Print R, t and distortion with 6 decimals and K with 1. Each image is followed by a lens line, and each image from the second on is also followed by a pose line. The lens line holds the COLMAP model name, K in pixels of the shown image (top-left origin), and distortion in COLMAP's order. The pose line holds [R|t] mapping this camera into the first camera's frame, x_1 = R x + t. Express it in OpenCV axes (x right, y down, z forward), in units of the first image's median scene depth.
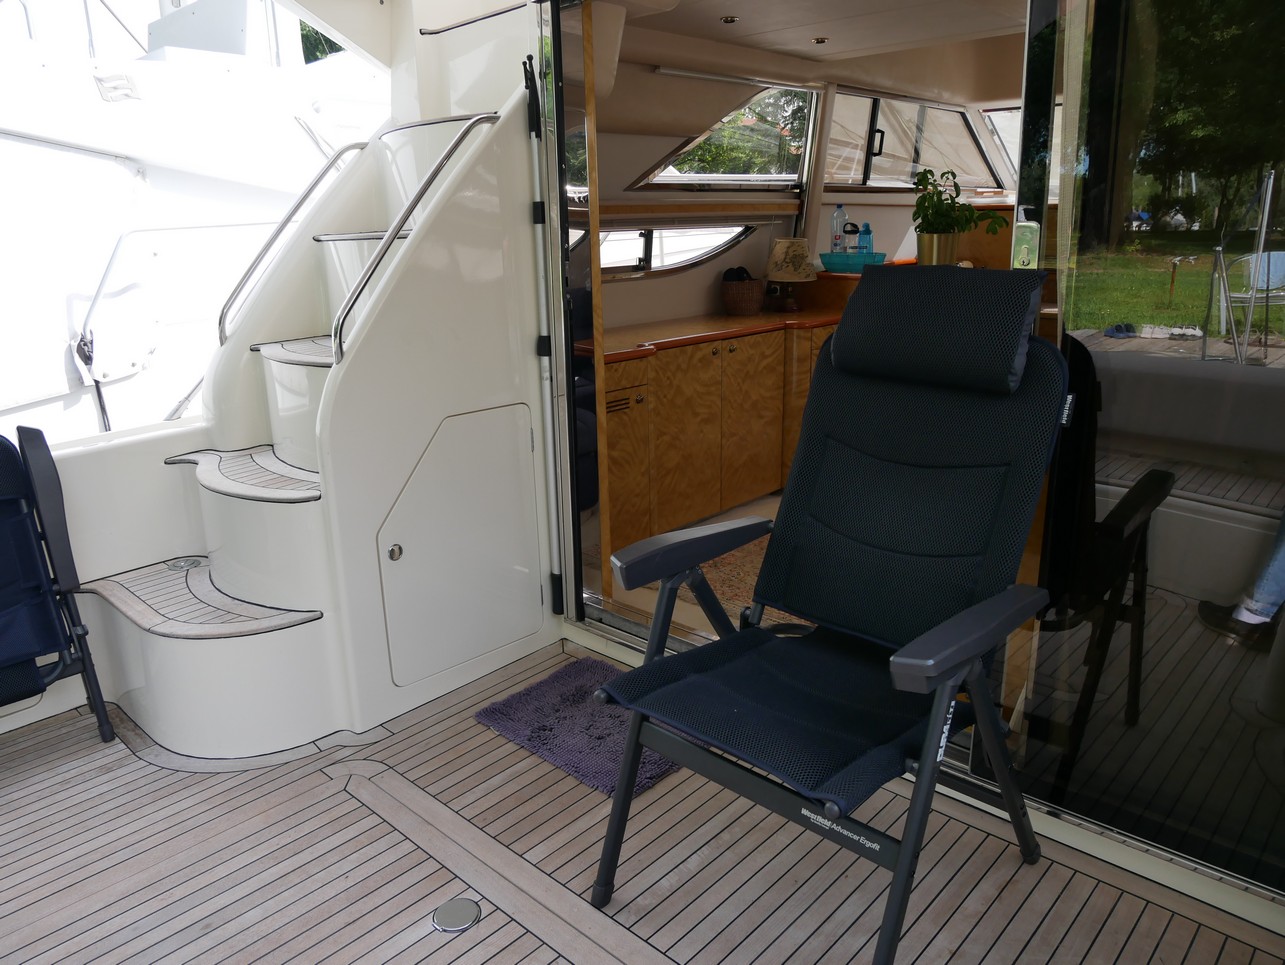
lens RADIAL K [[925.1, 0, 645.5], [0, 925.1, 484.0], [0, 0, 1]] dist [-0.075434, 0.030885]
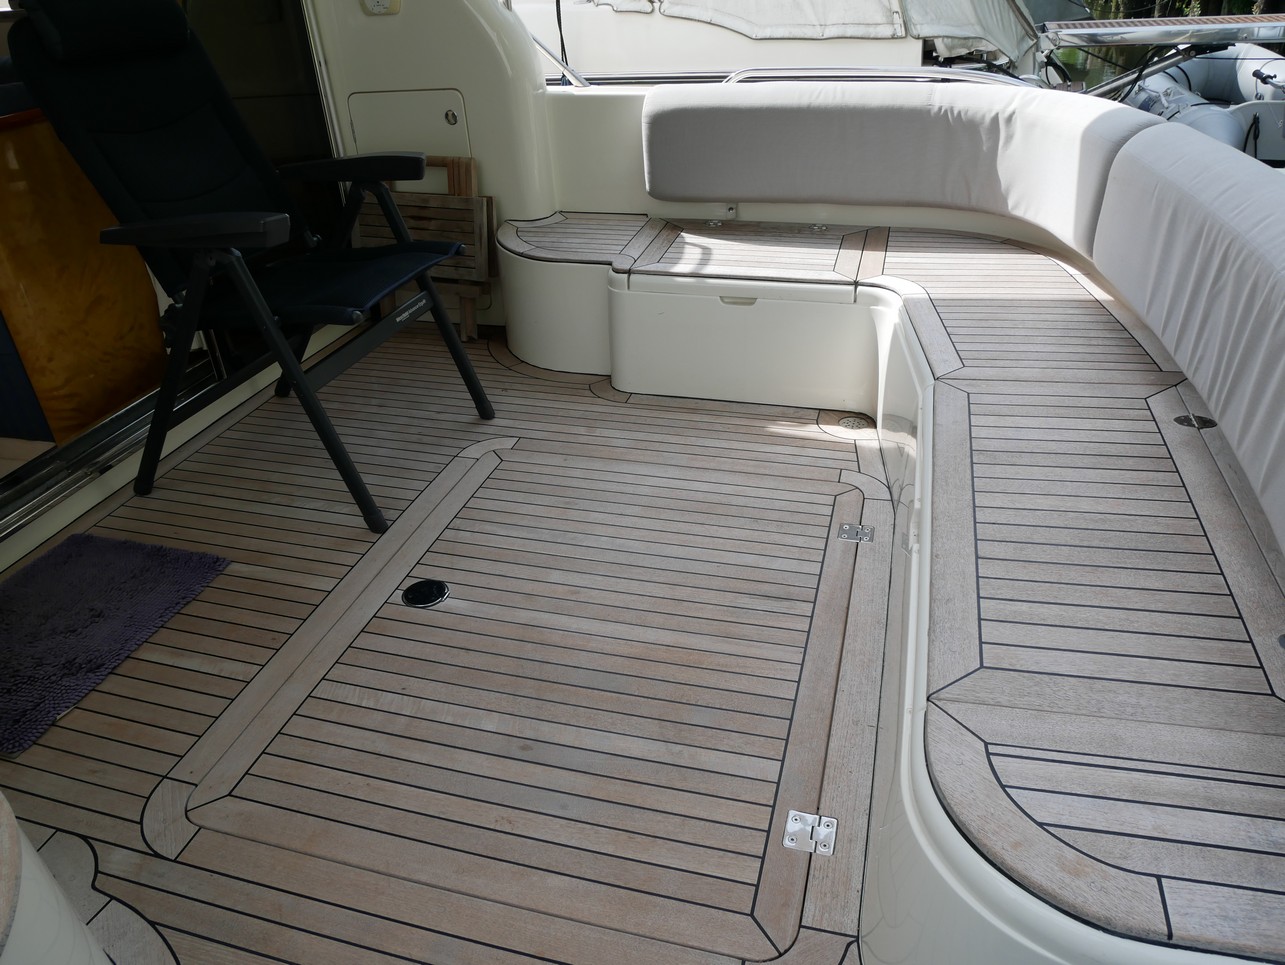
lens RADIAL K [[925.1, 0, 649.4], [0, 925.1, 482.1], [0, 0, 1]] dist [-0.075434, 0.030885]
pose [[-0.463566, -0.407509, 0.786793, -0.912962], [0.302220, 0.761999, 0.572730, -0.118989], [-0.832928, 0.503283, -0.230080, 0.805802]]
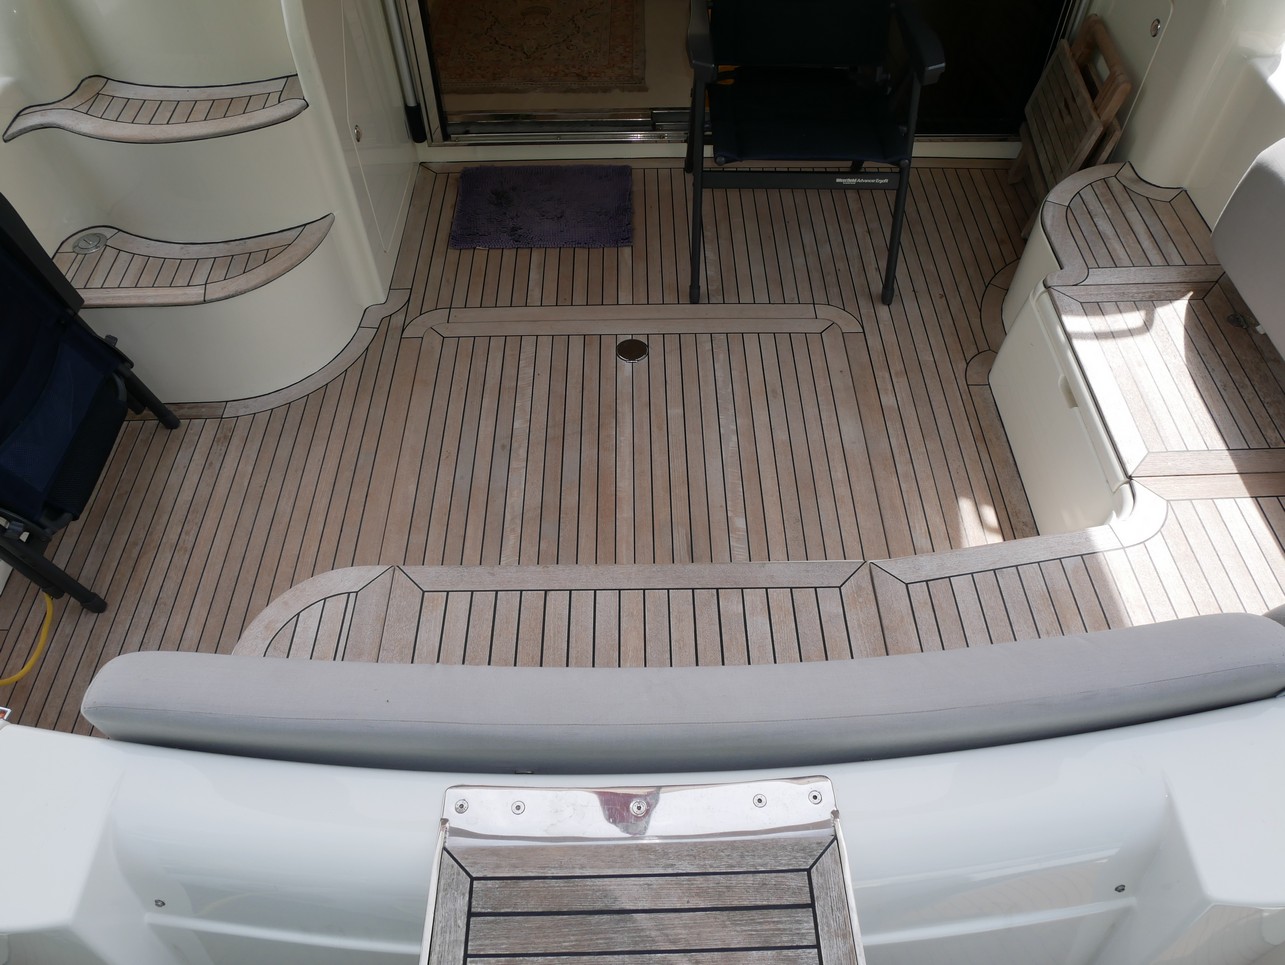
lens RADIAL K [[925.1, 0, 638.1], [0, 925.1, 484.4], [0, 0, 1]] dist [-0.075434, 0.030885]
pose [[0.722313, -0.531653, 0.442276, -0.810666], [0.183062, 0.763705, 0.619066, -0.232508], [-0.666897, -0.366196, 0.648960, -0.041072]]
